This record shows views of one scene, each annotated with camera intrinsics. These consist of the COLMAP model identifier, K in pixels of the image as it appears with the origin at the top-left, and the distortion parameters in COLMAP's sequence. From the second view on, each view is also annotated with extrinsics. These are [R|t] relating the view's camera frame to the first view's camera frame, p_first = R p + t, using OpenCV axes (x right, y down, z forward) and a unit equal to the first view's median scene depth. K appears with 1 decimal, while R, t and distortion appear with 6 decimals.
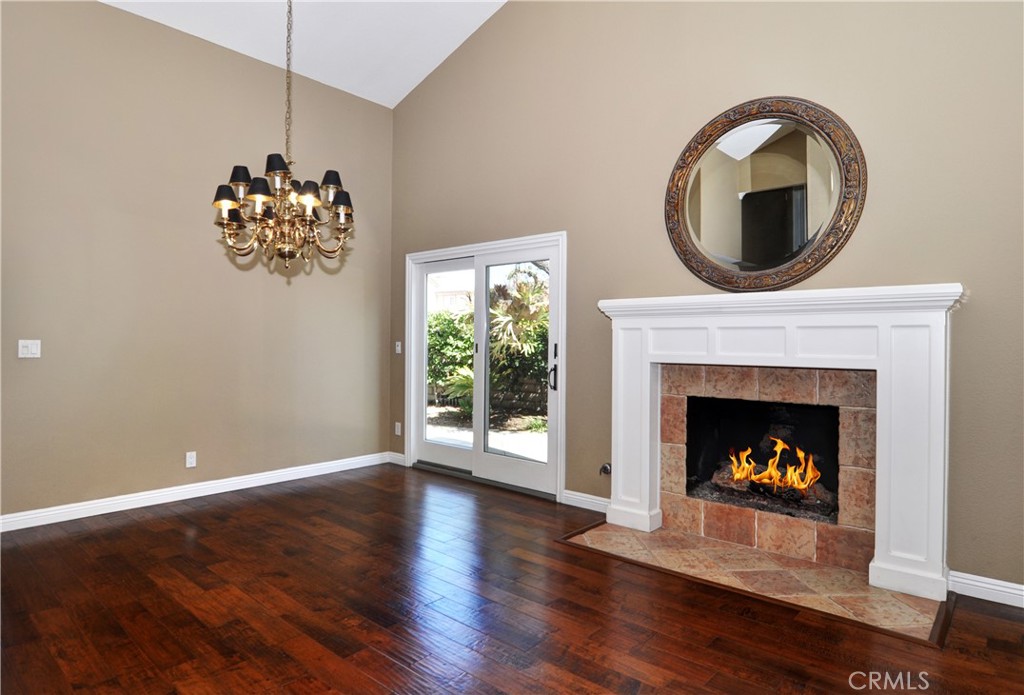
lens RADIAL K [[602.6, 0, 512.0], [0, 602.6, 347.5], [0, 0, 1]] dist [0.000990, -0.001386]
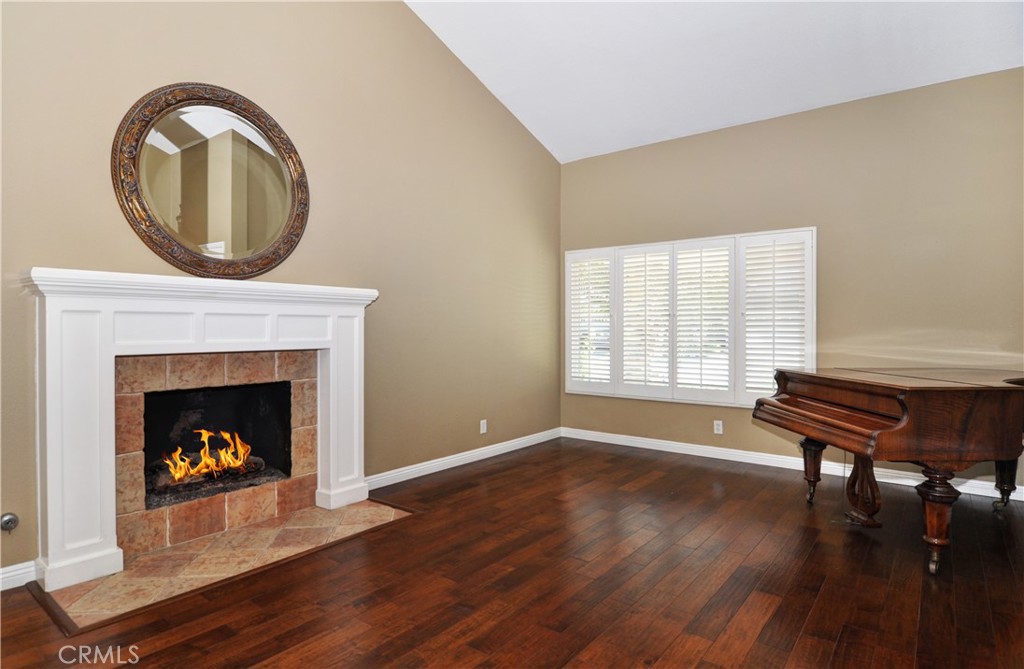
lens RADIAL K [[550.0, 0, 512.0], [0, 550.0, 334.5], [0, 0, 1]] dist [-0.002515, 0.000074]
pose [[-0.042008, -0.019212, 0.998933, -0.551981], [0.011081, 0.999745, 0.019694, -0.011843], [-0.999056, 0.011897, -0.041784, 0.564981]]
